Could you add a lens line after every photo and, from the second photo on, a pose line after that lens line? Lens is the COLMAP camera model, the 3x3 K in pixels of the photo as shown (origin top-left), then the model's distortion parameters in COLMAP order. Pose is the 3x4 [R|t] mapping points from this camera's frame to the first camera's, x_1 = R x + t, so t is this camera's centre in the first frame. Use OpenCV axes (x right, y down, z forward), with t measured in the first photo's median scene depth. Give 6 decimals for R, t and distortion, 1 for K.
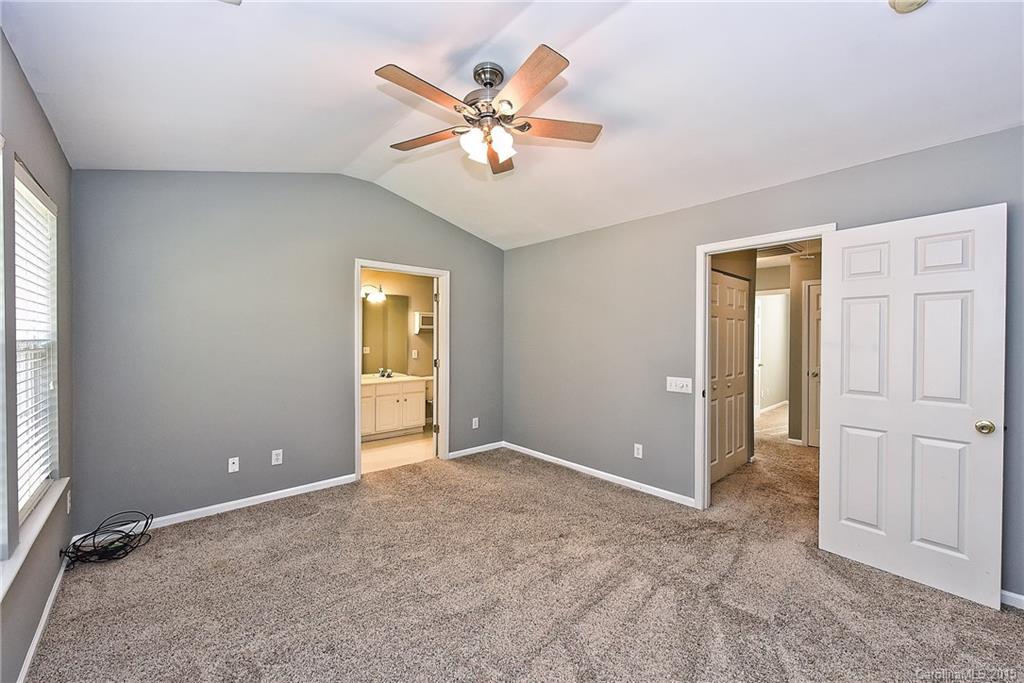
lens RADIAL K [[401.8, 0, 513.1], [0, 401.8, 339.3], [0, 0, 1]] dist [-0.000957, -0.000896]
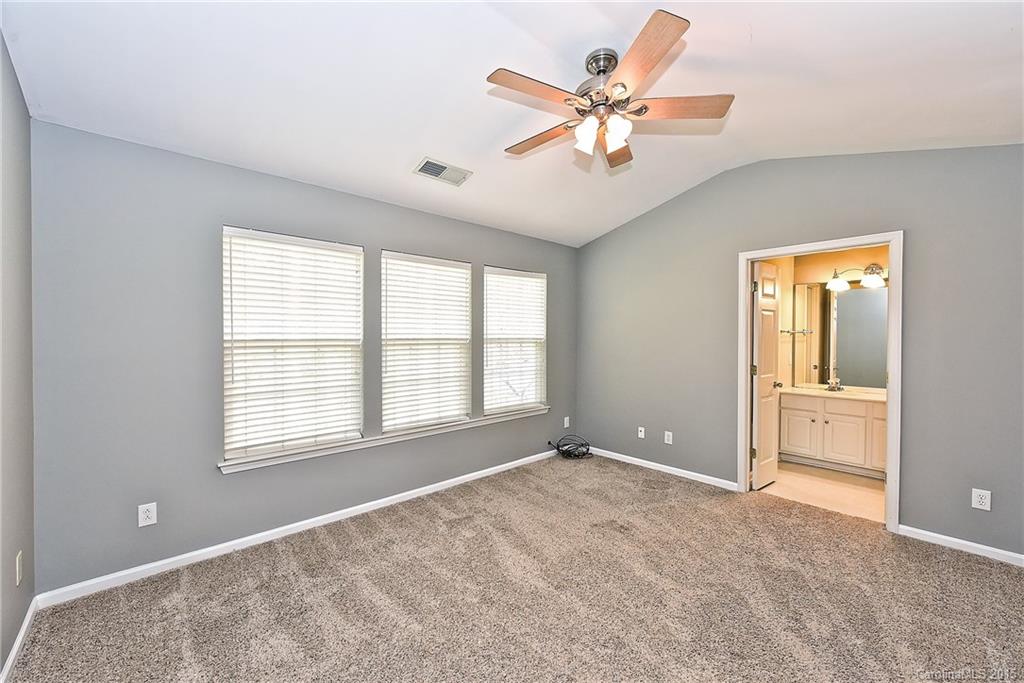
lens RADIAL K [[401.8, 0, 517.4], [0, 401.8, 342.4], [0, 0, 1]] dist [-0.000957, -0.000896]
pose [[-0.004630, 0.007241, -0.999963, 0.615937], [-0.004181, 0.999965, 0.007260, 0.001492], [0.999981, 0.004214, -0.004599, 0.556028]]
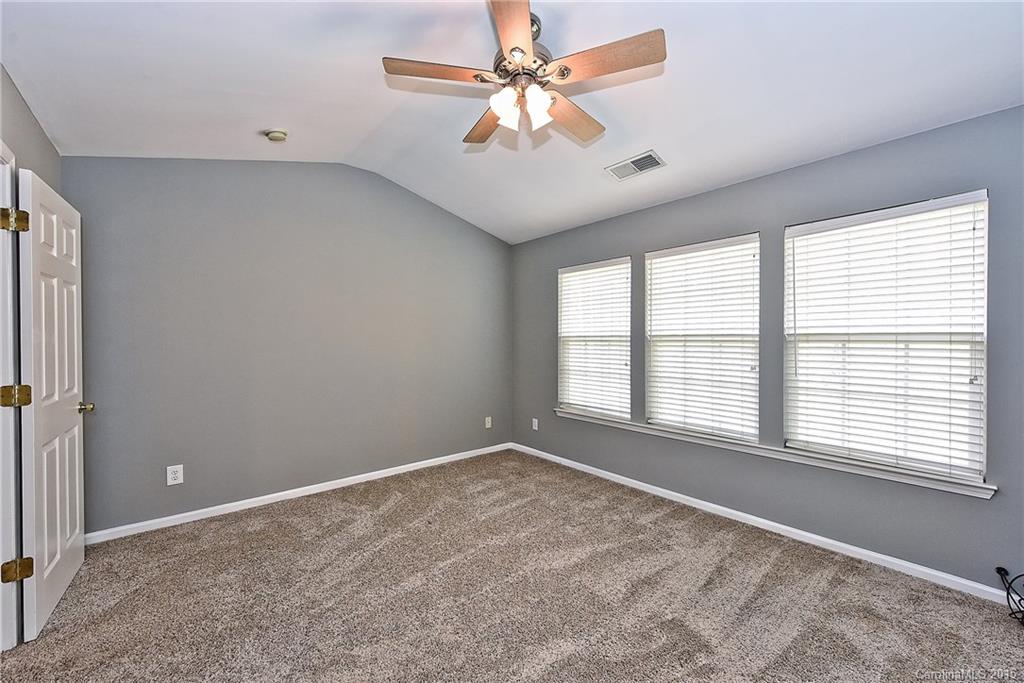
lens RADIAL K [[401.8, 0, 515.7], [0, 401.8, 338.6], [0, 0, 1]] dist [-0.000957, -0.000896]
pose [[-0.999316, 0.005757, 0.036524, -0.039811], [0.006355, 0.999848, 0.016259, -0.008828], [-0.036425, 0.016480, -0.999201, 1.270010]]
